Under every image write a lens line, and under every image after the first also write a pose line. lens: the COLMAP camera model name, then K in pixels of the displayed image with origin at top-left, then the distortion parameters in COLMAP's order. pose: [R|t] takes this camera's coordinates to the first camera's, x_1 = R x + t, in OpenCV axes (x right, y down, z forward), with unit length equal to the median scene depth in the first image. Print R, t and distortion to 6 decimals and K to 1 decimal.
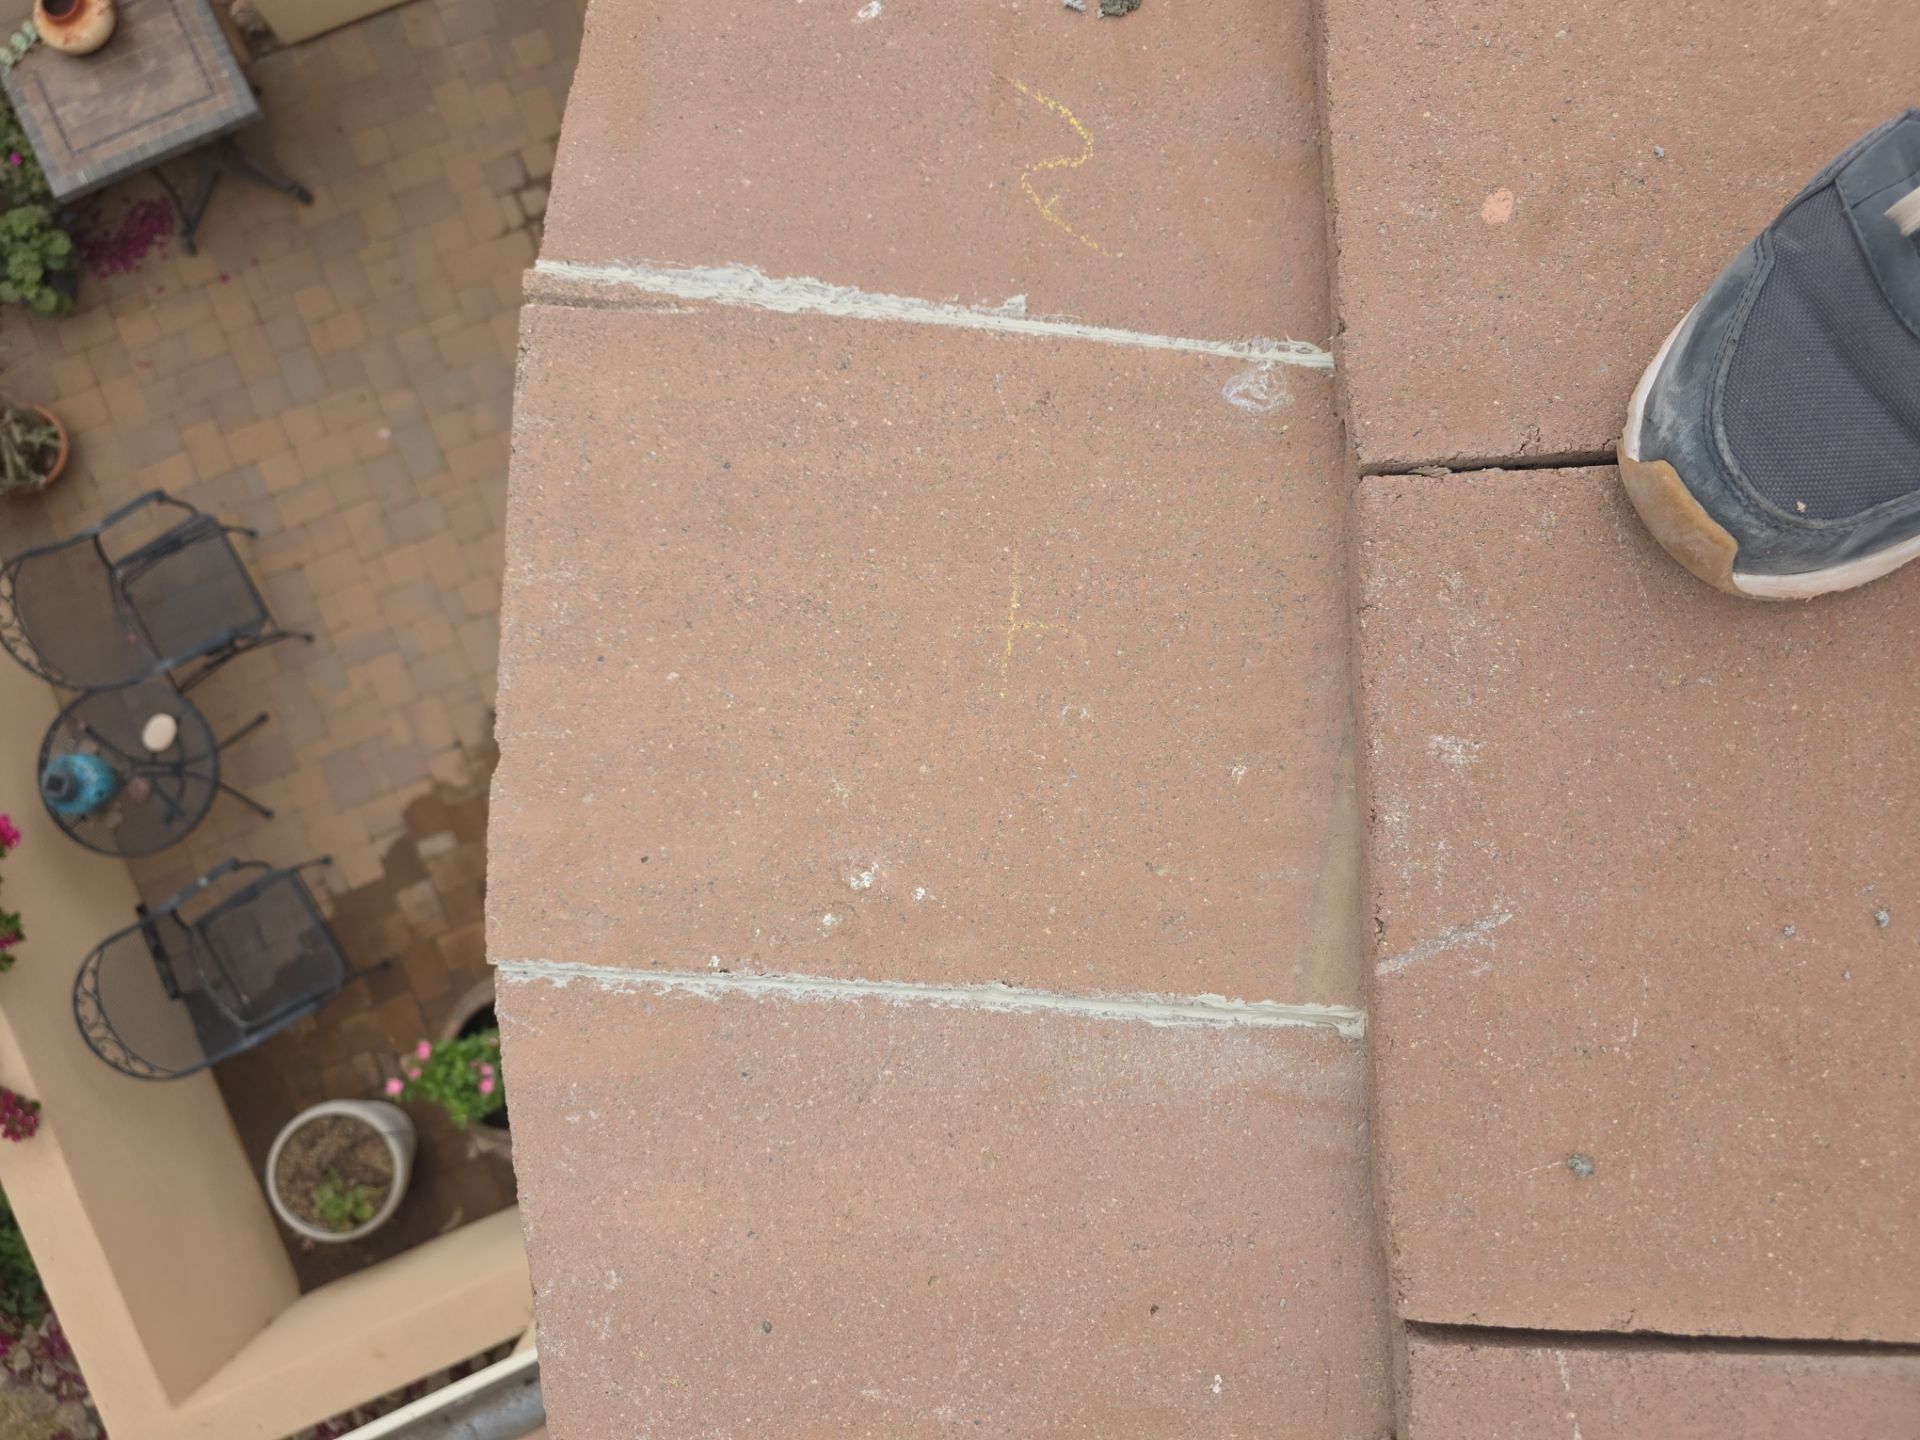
lens RADIAL K [[1361.1, 0, 947.1], [0, 1361.1, 721.0], [0, 0, 1]] dist [0.053447, -0.051913]
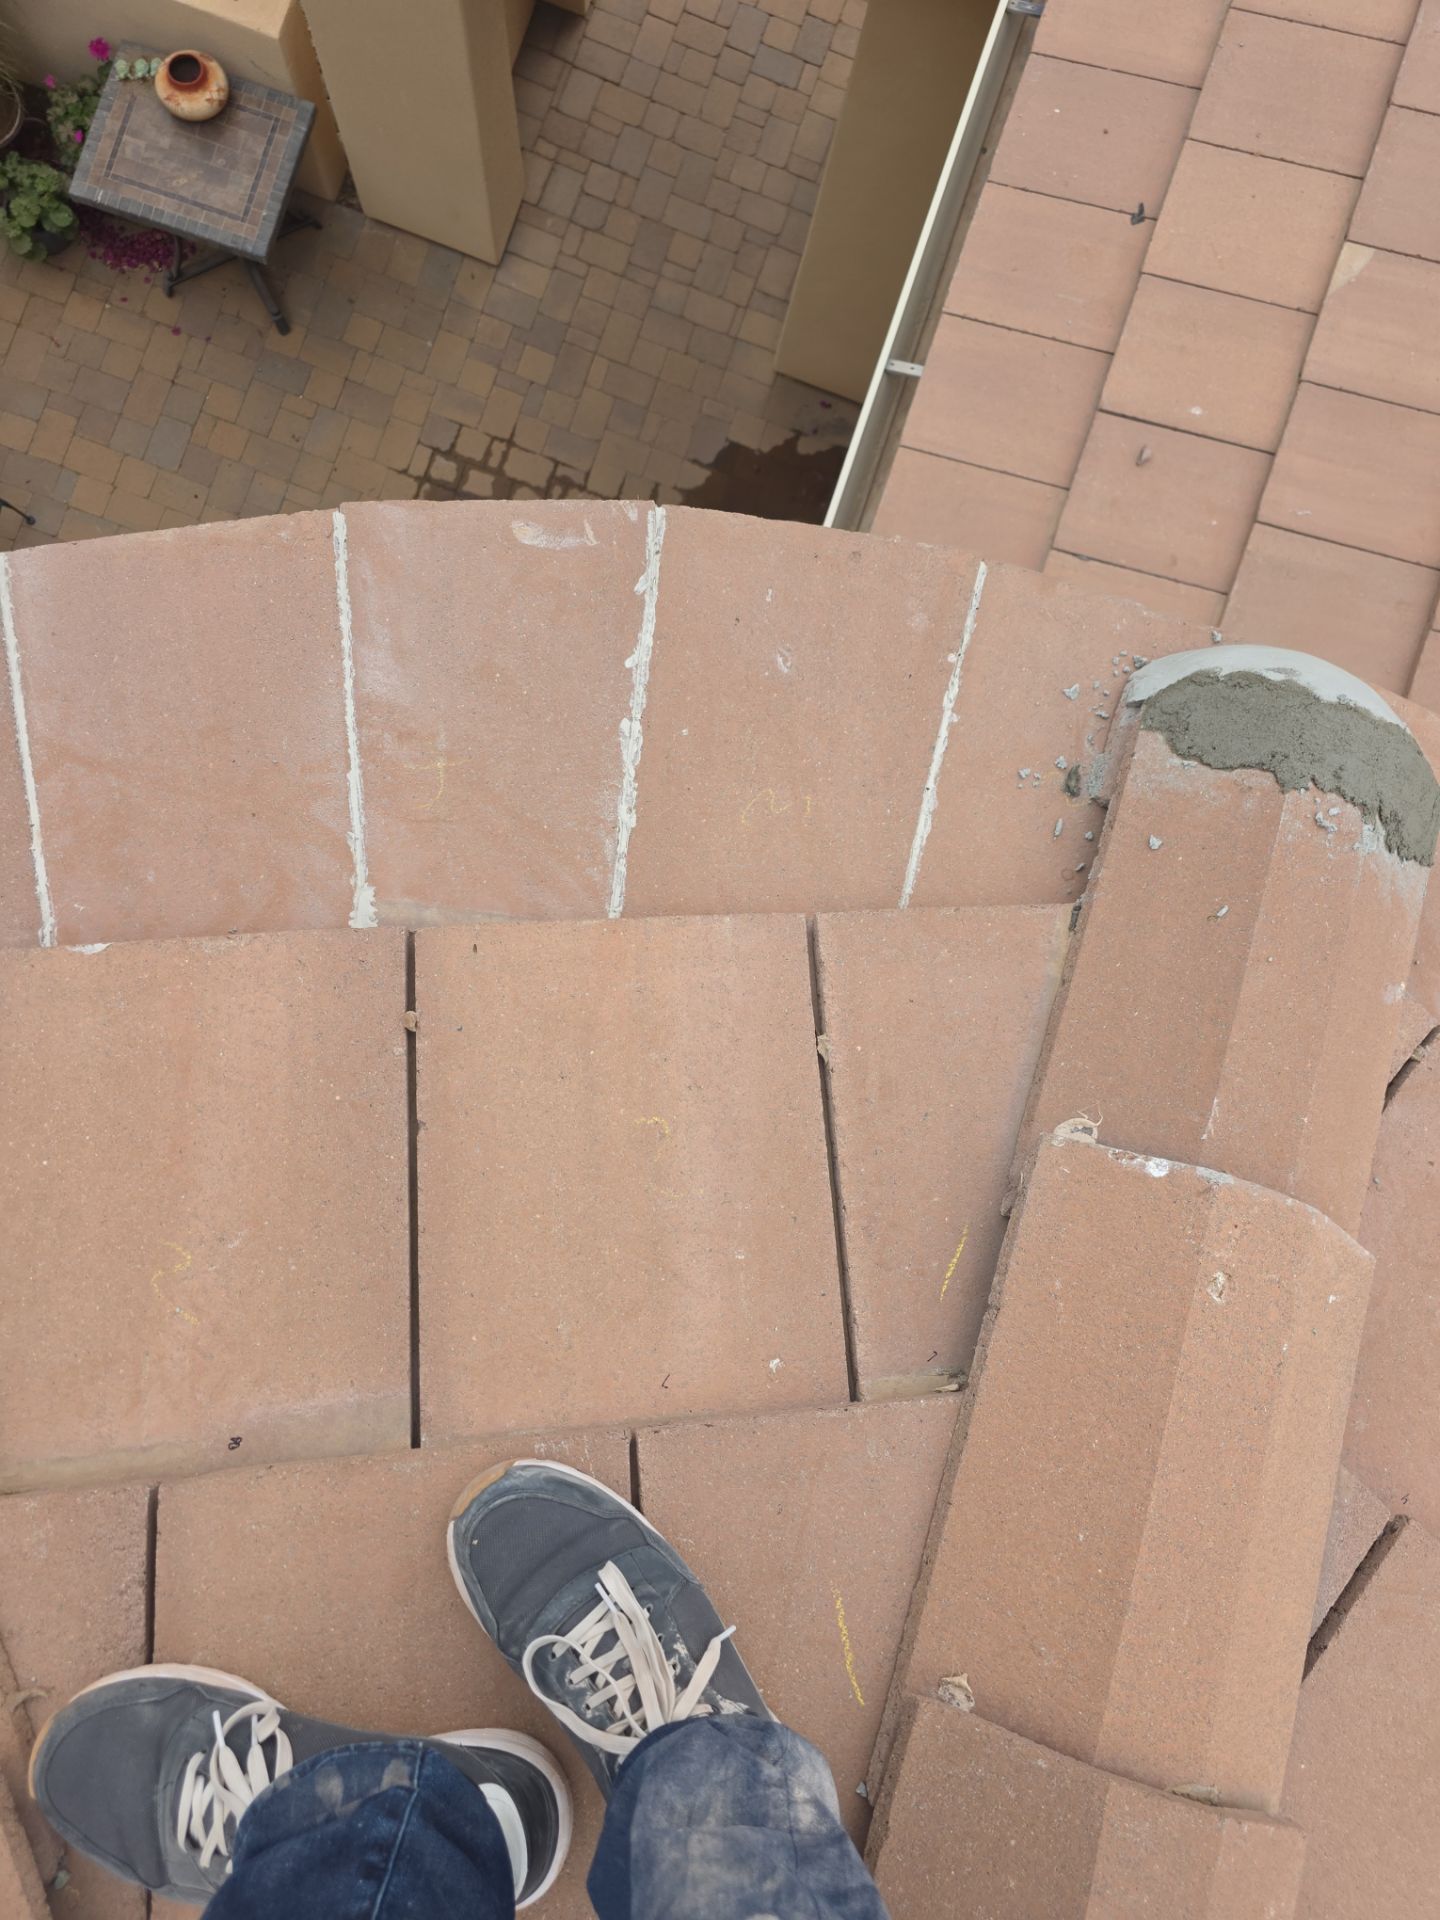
lens RADIAL K [[1400.1, 0, 769.1], [0, 1400.1, 962.0], [0, 0, 1]] dist [0.050529, -0.042125]
pose [[0.741913, 0.670318, -0.015474, 0.197787], [-0.670462, 0.741443, -0.027266, -0.276917], [-0.006804, 0.030604, 0.999508, -0.115074]]
